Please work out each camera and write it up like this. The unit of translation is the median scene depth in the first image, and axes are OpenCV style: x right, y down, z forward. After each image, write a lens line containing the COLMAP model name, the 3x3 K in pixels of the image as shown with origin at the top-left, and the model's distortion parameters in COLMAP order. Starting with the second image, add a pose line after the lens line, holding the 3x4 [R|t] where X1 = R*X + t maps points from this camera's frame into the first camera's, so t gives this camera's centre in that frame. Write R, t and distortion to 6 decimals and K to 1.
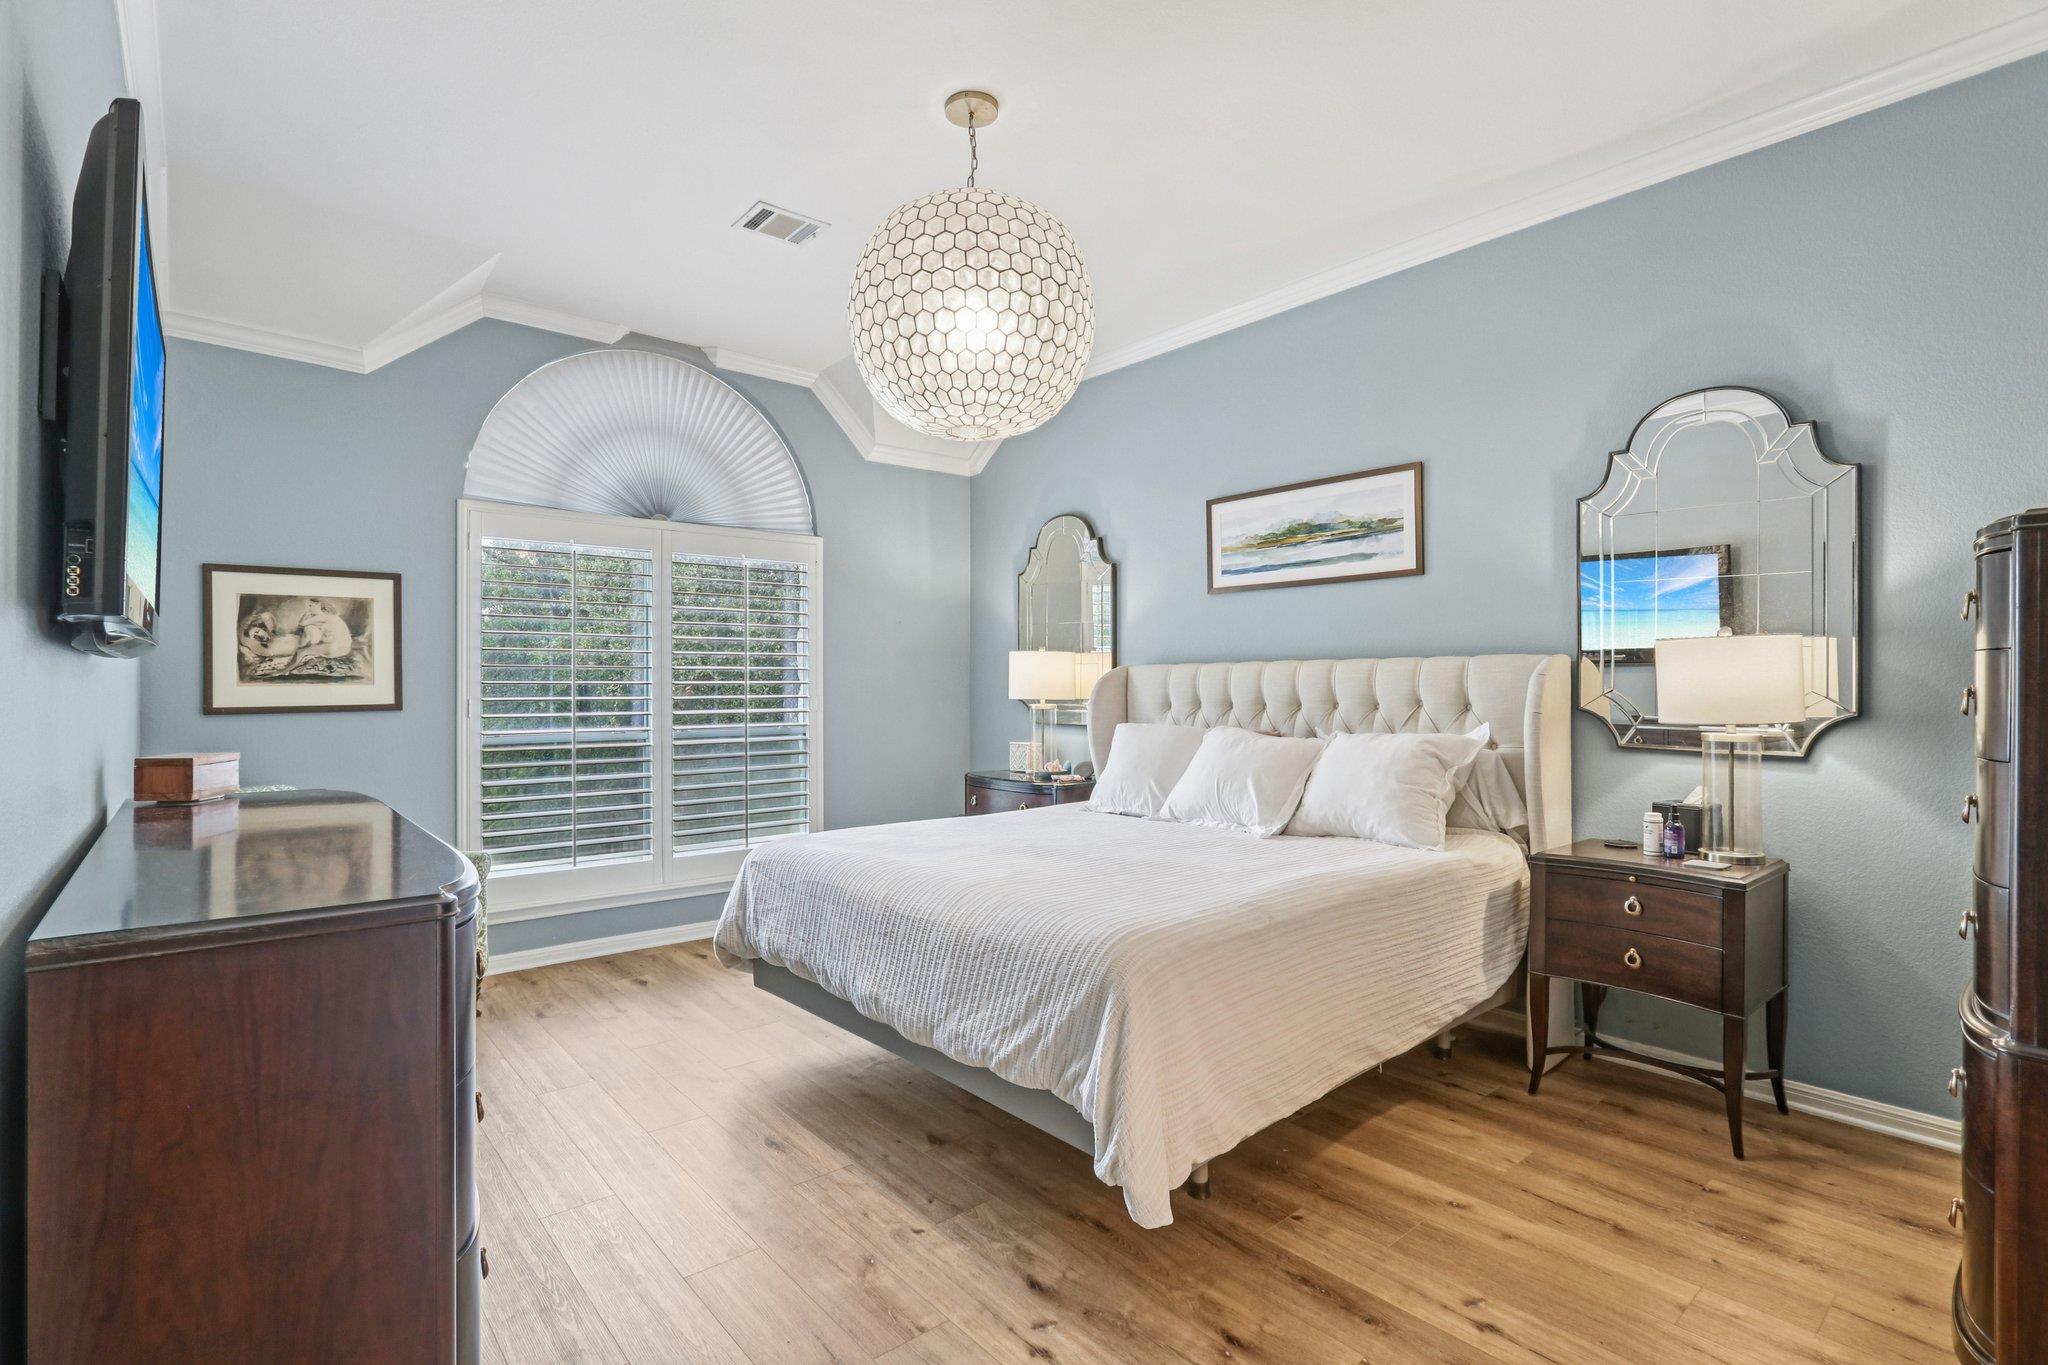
lens RADIAL K [[940.3, 0, 988.8], [0, 940.3, 681.1], [0, 0, 1]] dist [-0.016579, 0.000628]
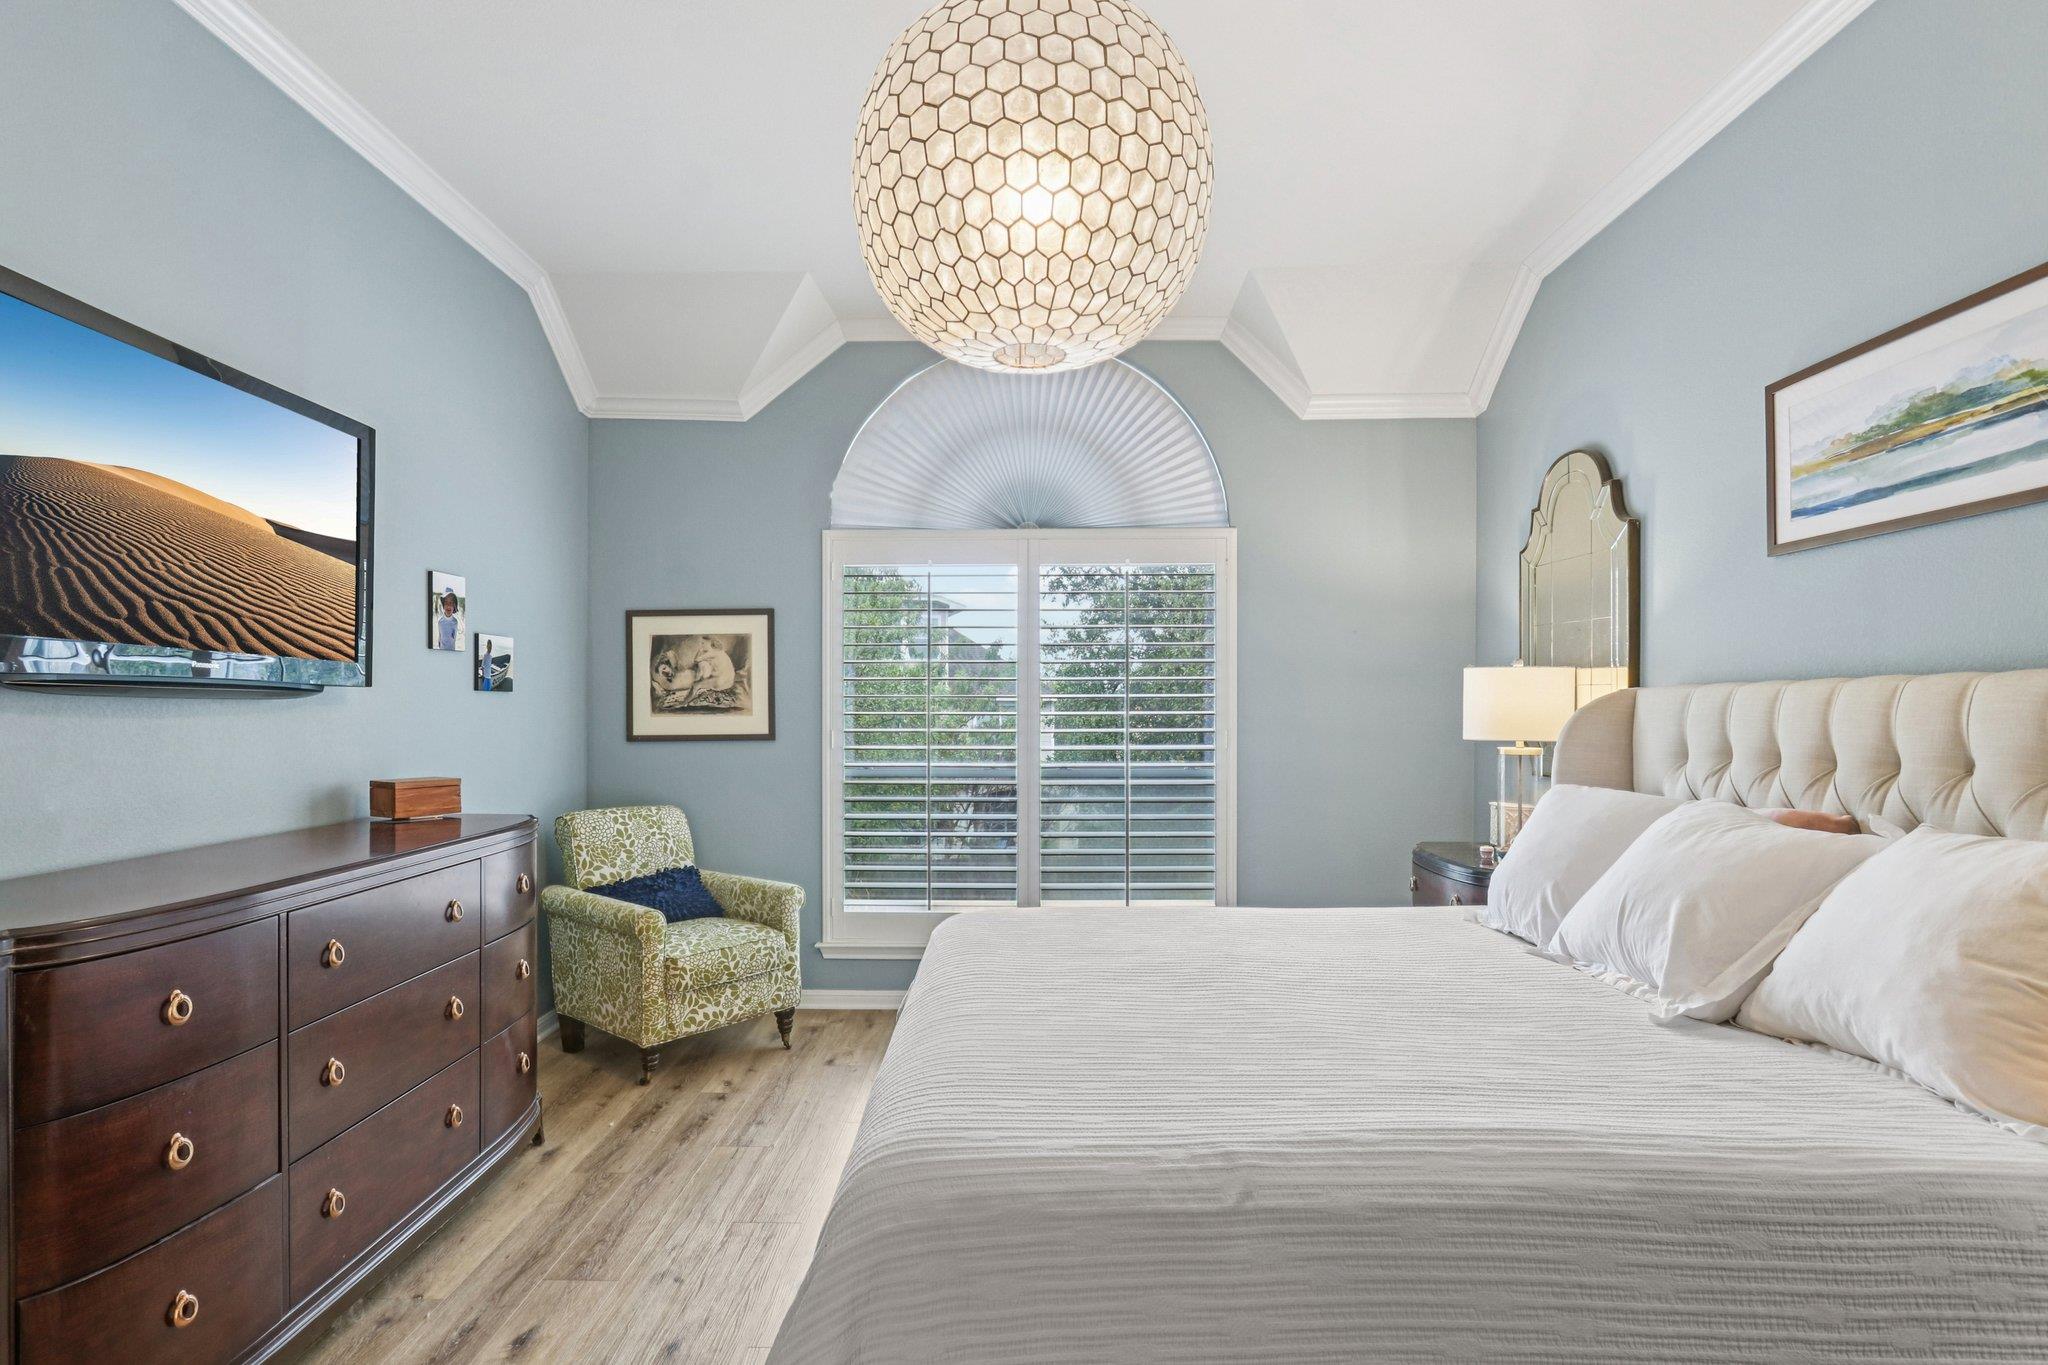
lens RADIAL K [[1047.5, 0, 1022.1], [0, 1047.5, 714.5], [0, 0, 1]] dist [-0.008899, 0.000203]
pose [[0.769524, 0.003897, -0.638606, 0.310945], [0.001822, 0.999964, 0.008298, -0.006183], [0.638616, -0.007550, 0.769489, 0.269945]]
